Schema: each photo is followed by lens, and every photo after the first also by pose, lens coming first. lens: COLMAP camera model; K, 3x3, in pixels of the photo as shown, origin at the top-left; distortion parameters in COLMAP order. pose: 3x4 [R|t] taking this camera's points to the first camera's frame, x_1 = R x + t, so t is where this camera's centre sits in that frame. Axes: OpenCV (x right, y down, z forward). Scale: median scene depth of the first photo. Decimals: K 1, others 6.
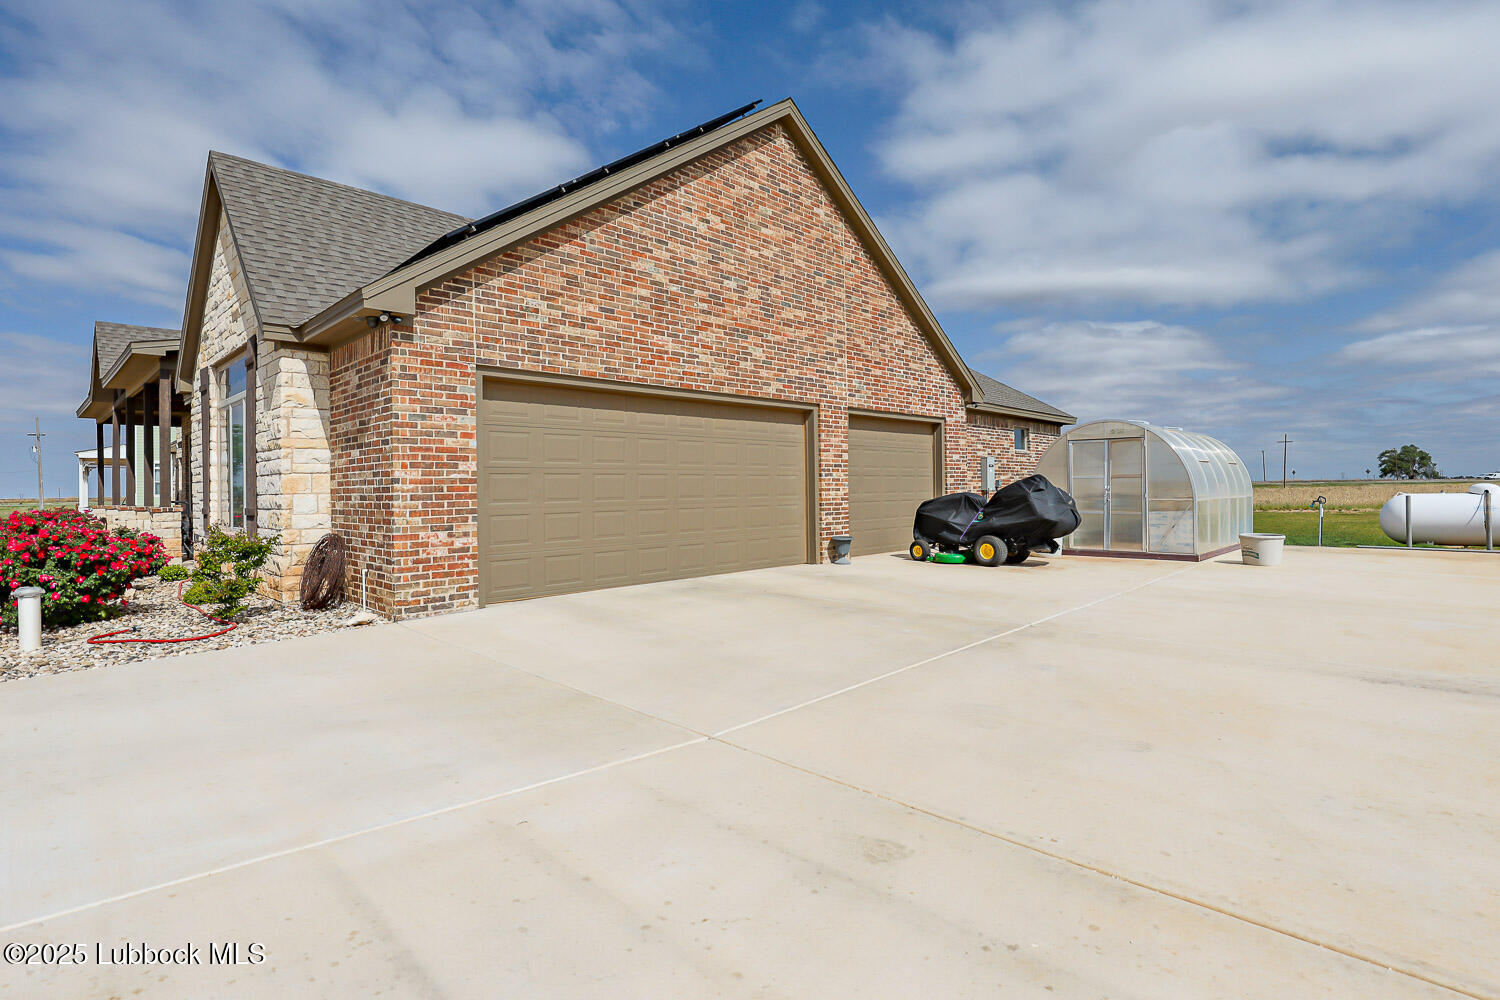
lens RADIAL K [[723.8, 0, 763.7], [0, 723.8, 484.5], [0, 0, 1]] dist [-0.002292, -0.001010]
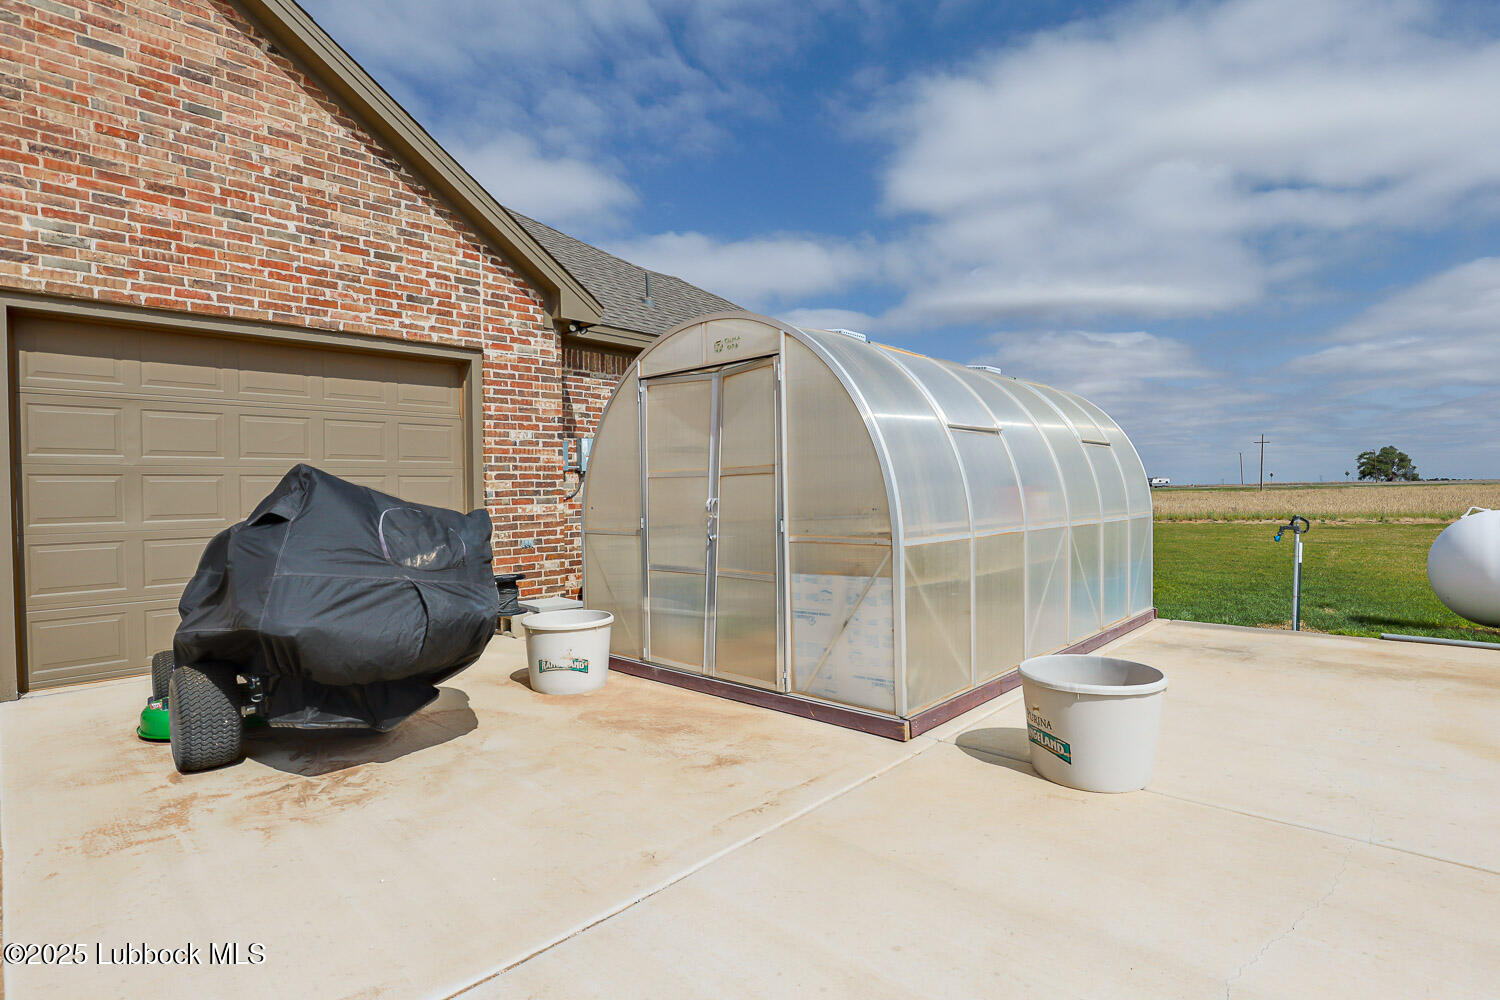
lens RADIAL K [[703.3, 0, 750.0], [0, 703.3, 500.0], [0, 0, 1]] dist [-0.017860, 0.000371]
pose [[0.999930, -0.004183, -0.011103, 0.441943], [0.004350, 0.999877, 0.015068, -0.001829], [0.011039, -0.015115, 0.999825, 0.572272]]
